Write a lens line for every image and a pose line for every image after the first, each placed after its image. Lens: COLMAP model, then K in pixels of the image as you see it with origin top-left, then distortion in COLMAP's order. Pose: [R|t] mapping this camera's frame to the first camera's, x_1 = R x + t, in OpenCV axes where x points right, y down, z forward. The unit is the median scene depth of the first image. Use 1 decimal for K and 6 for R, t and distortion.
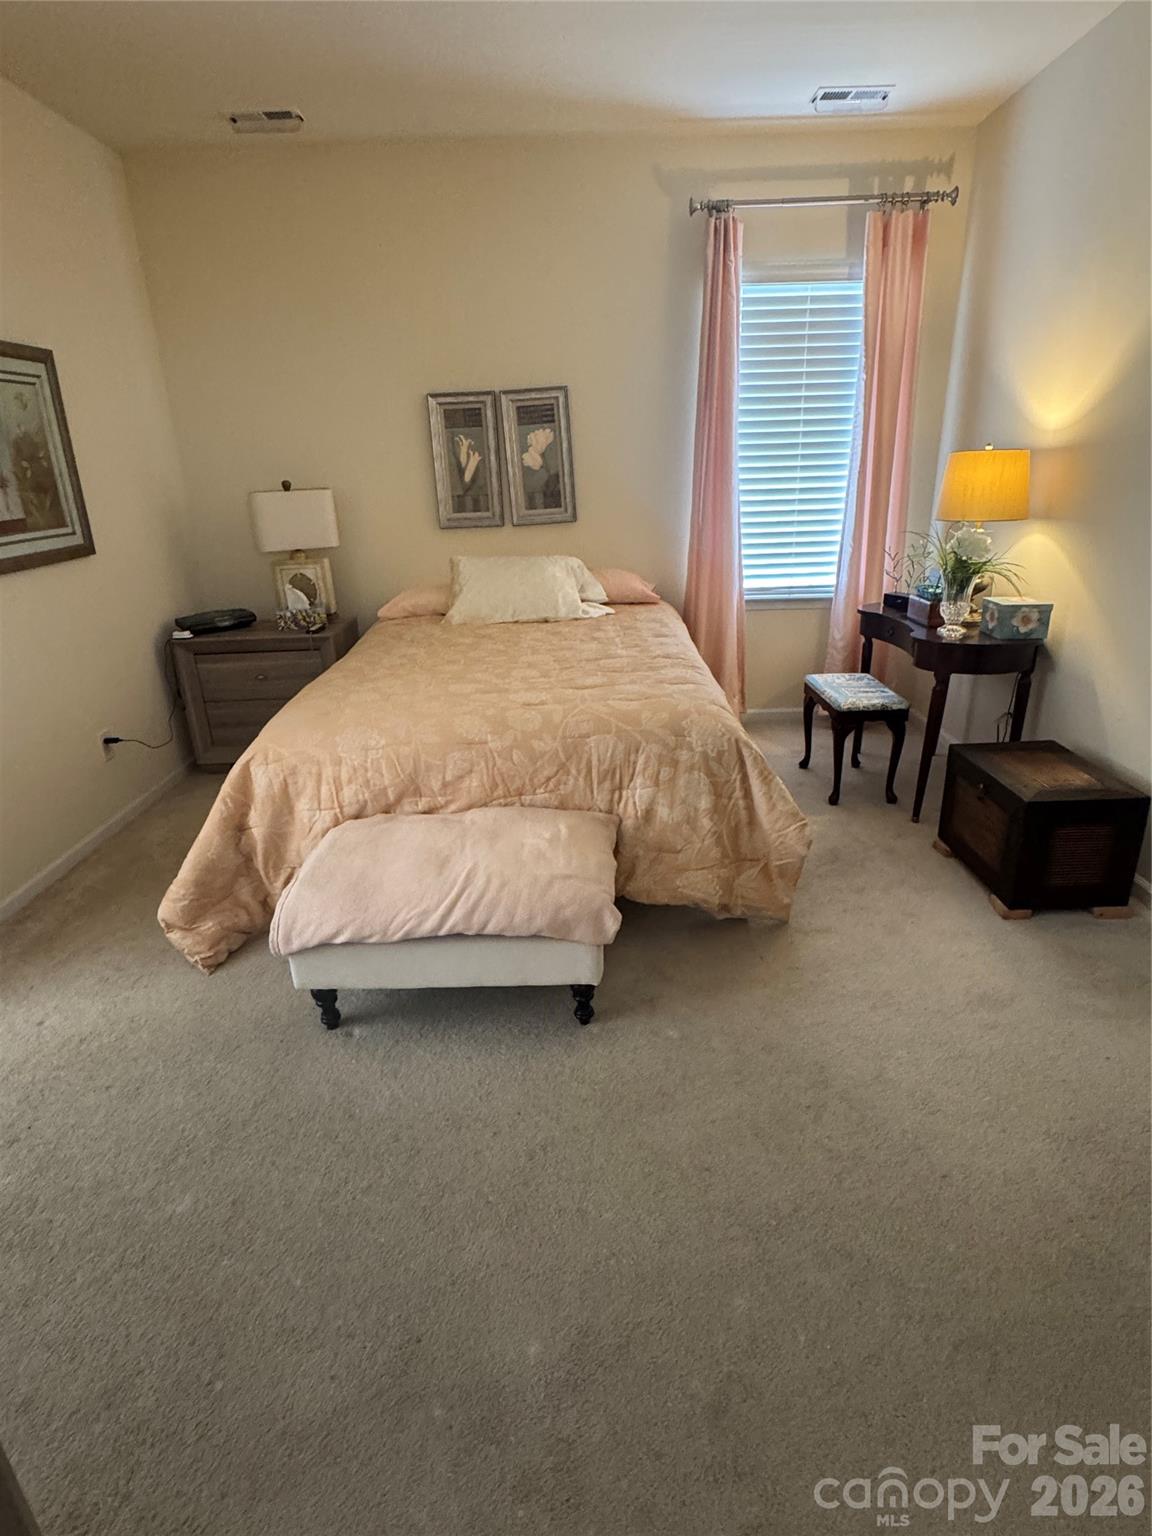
lens RADIAL K [[807.9, 0, 579.6], [0, 807.9, 765.8], [0, 0, 1]] dist [-0.002330, 0.000248]
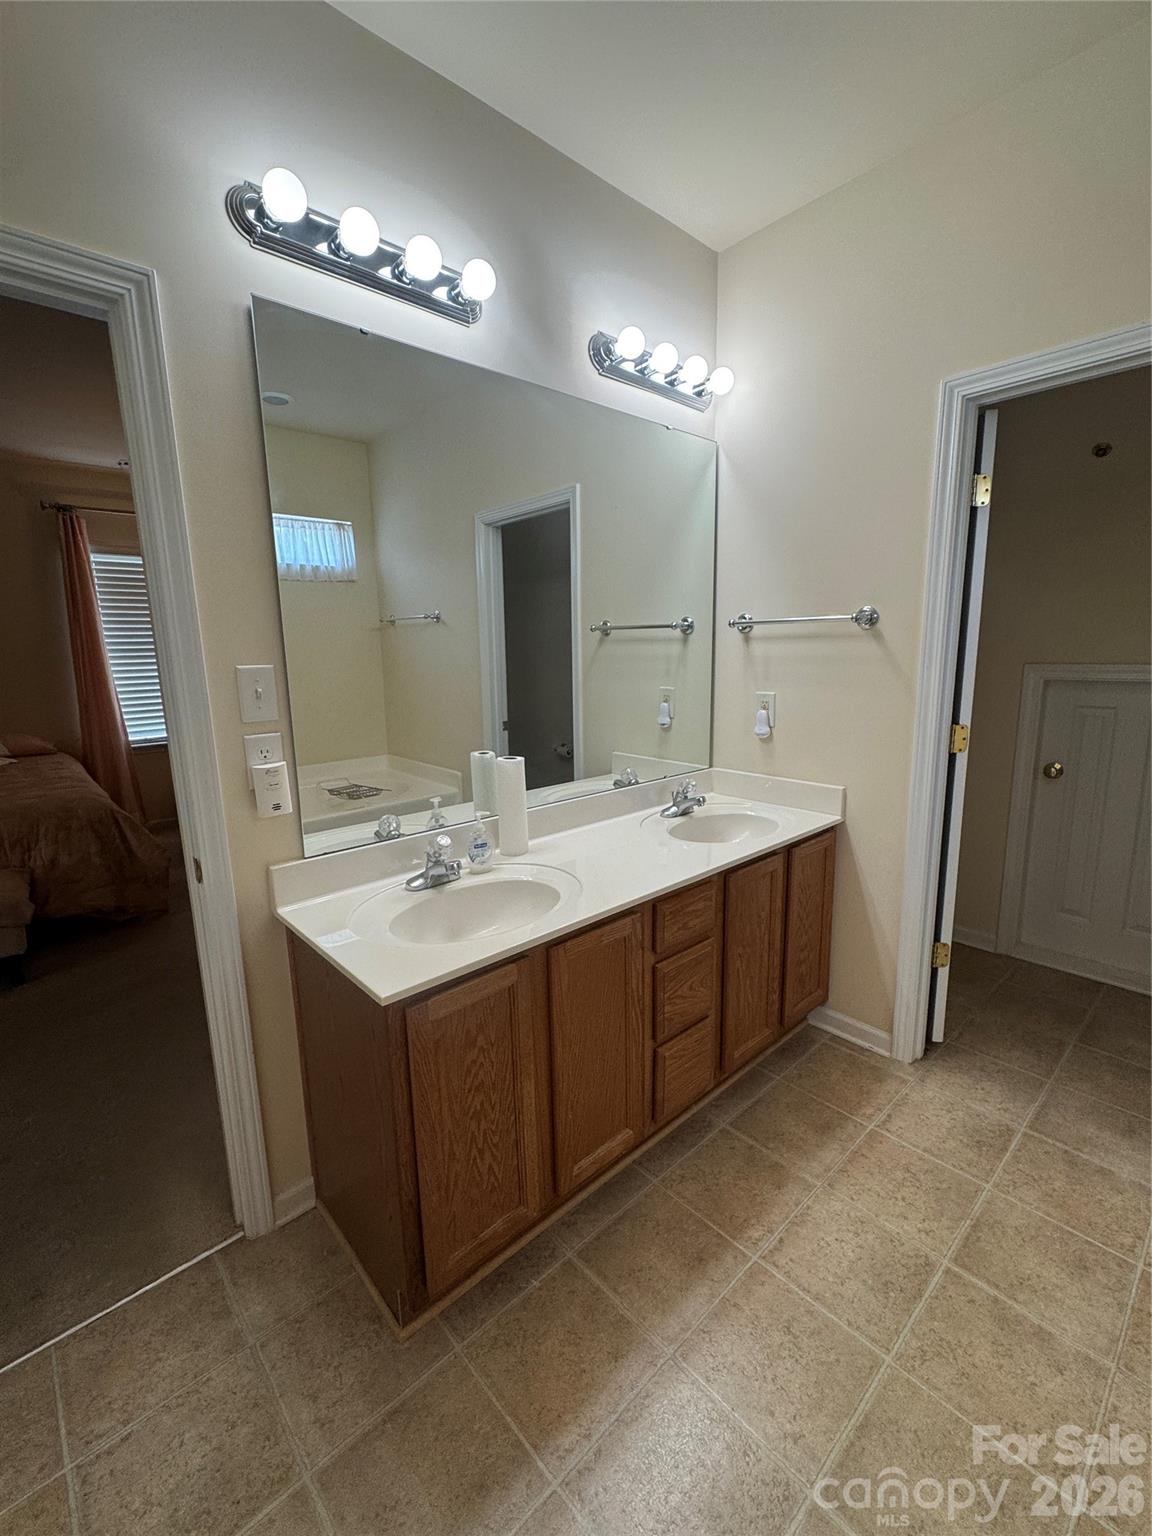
lens RADIAL K [[665.0, 0, 580.2], [0, 665.0, 771.3], [0, 0, 1]] dist [0.004675, -0.000267]
pose [[0.745725, -0.109745, 0.657154, 0.013123], [0.237348, 0.965389, -0.108117, 0.280374], [-0.622544, 0.236600, 0.745962, -0.716068]]
